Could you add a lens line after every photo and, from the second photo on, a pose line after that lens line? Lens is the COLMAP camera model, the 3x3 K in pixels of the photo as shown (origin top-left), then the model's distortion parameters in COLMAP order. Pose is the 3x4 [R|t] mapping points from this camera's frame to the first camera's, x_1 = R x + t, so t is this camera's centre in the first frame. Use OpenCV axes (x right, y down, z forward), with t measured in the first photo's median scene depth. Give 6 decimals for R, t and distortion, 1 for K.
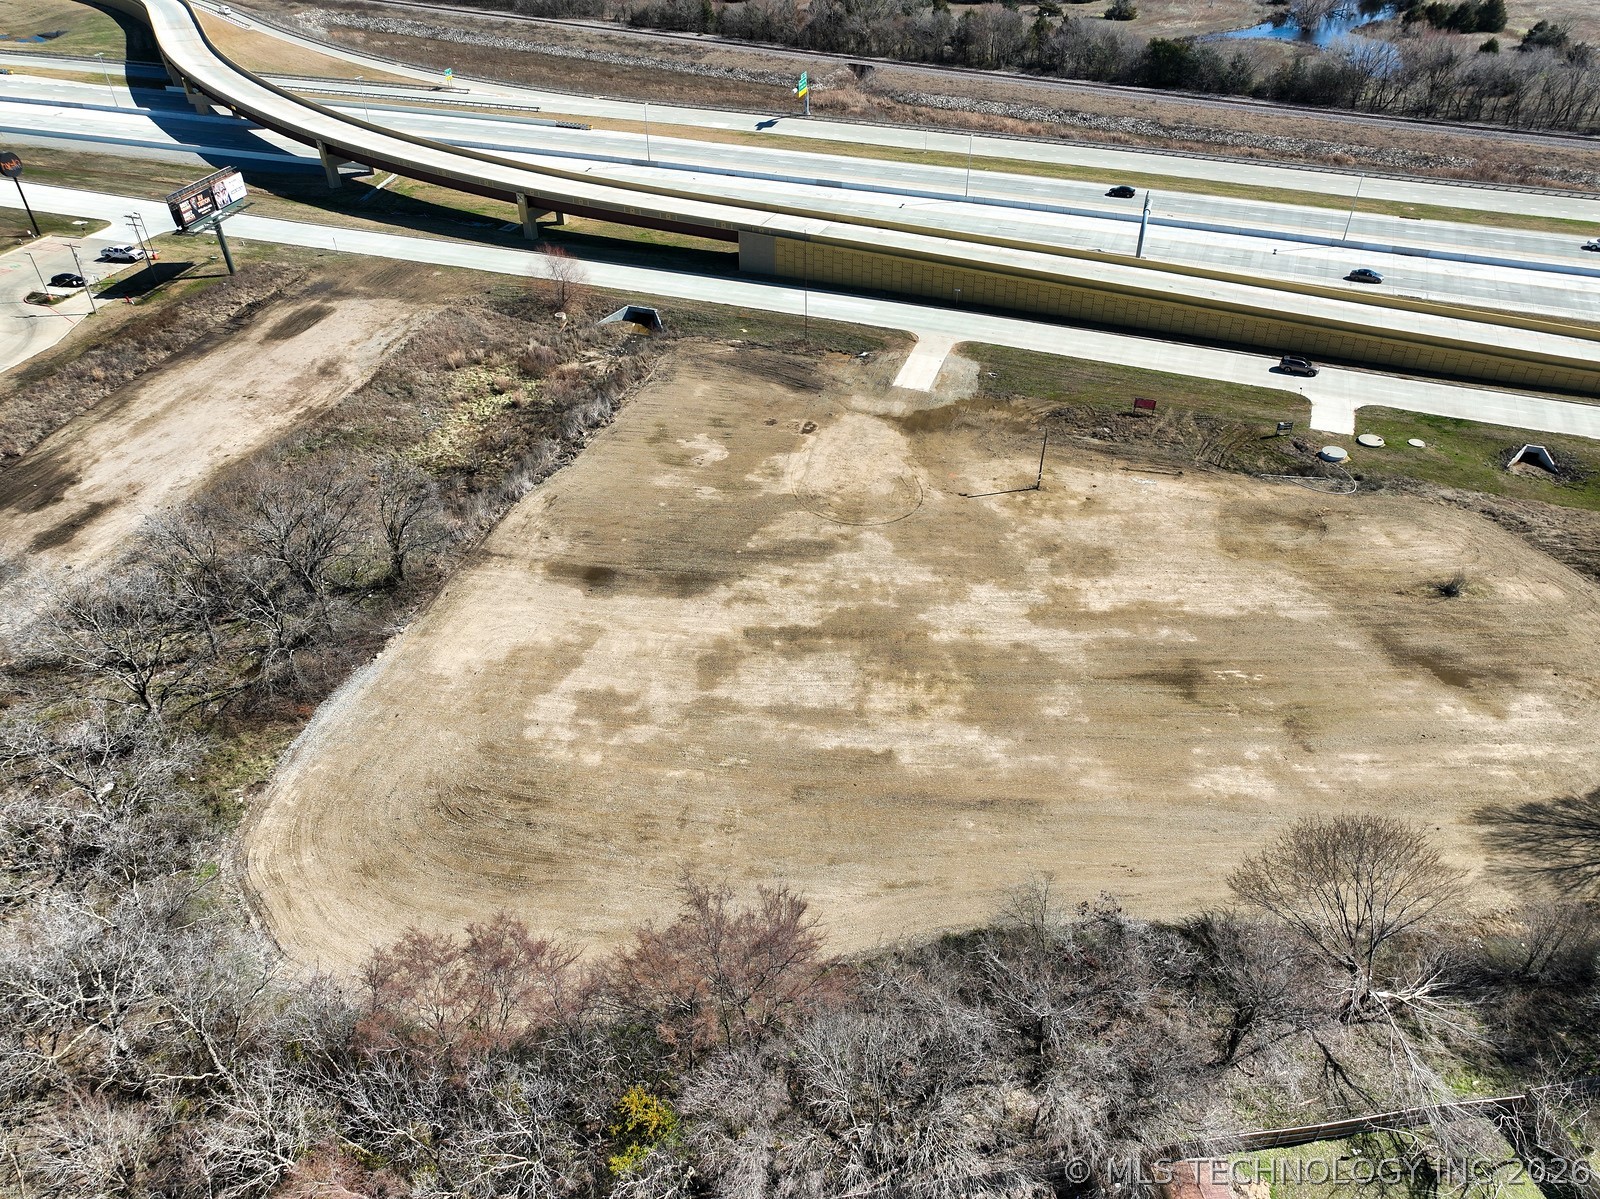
lens RADIAL K [[1121.3, 0, 798.1], [0, 1121.3, 596.1], [0, 0, 1]] dist [0.004764, 0.005450]
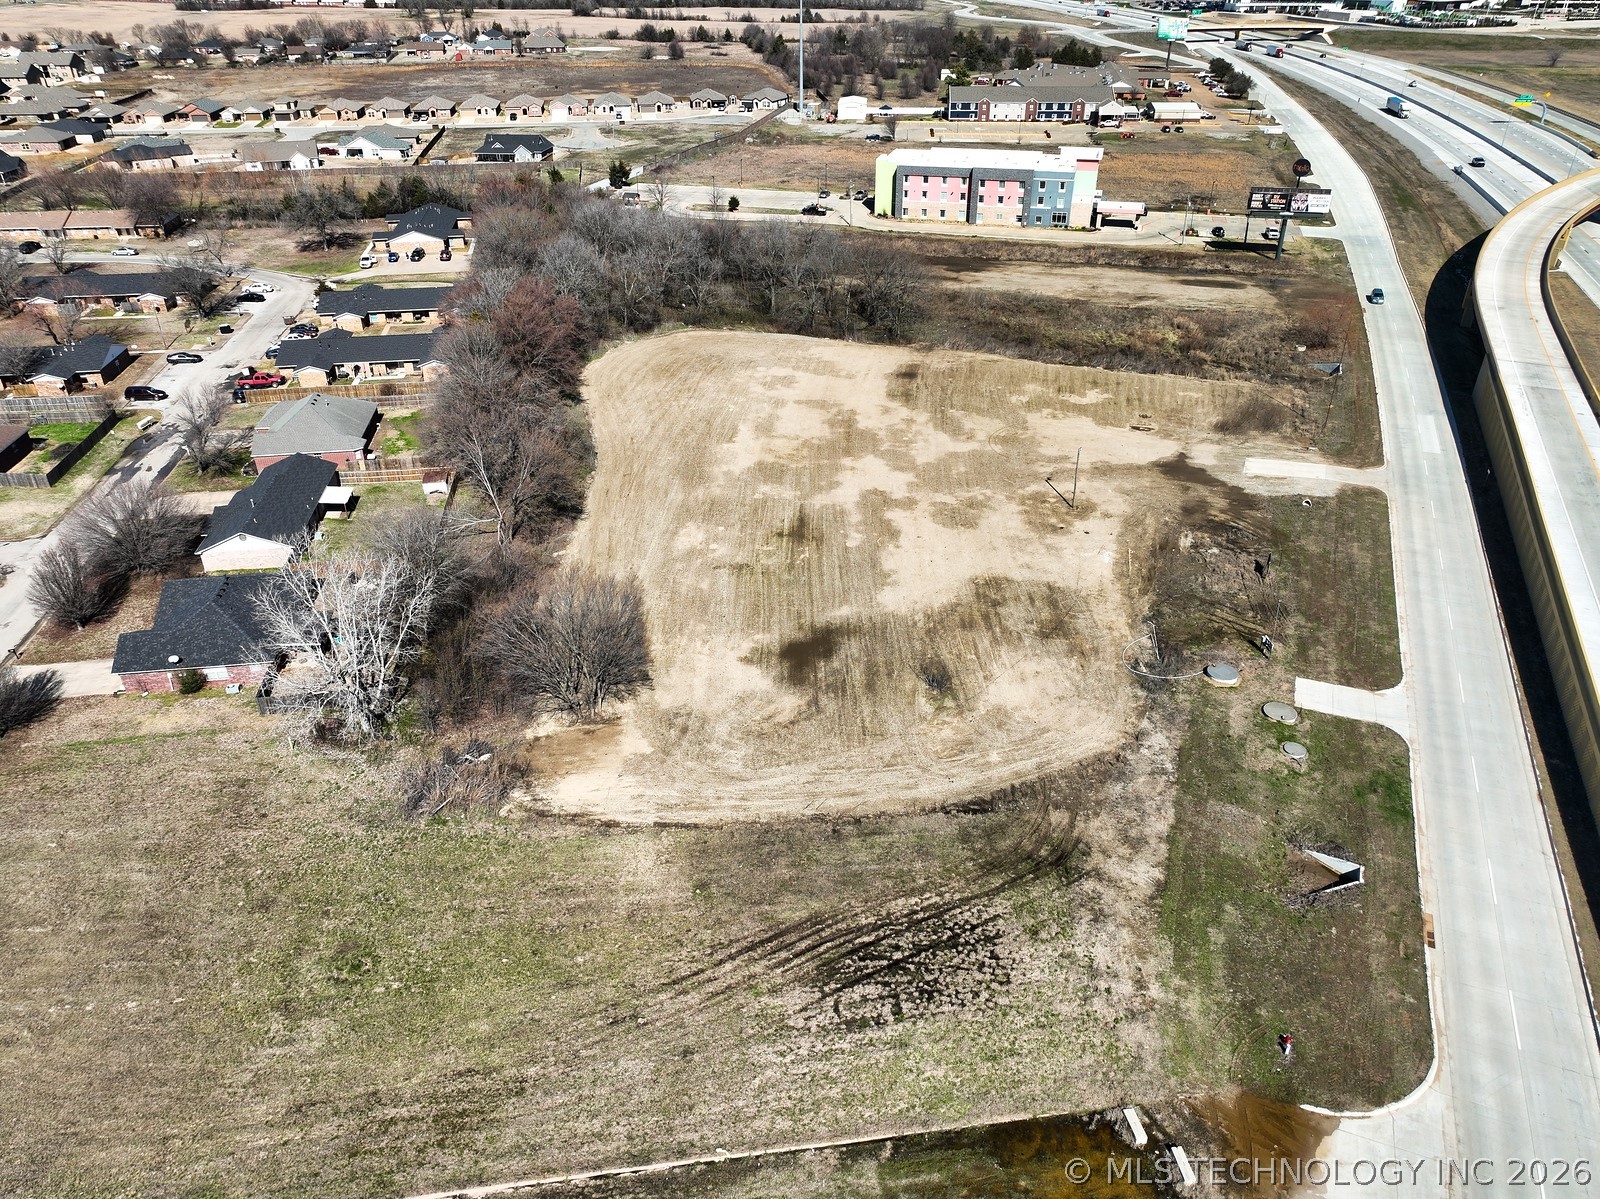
lens RADIAL K [[1126.0, 0, 798.2], [0, 1126.0, 591.8], [0, 0, 1]] dist [0.001773, 0.009974]
pose [[-0.014358, 0.506908, -0.861880, 1.206477], [-0.596756, 0.687280, 0.414160, -0.336243], [0.802294, 0.520279, 0.292632, 0.531165]]
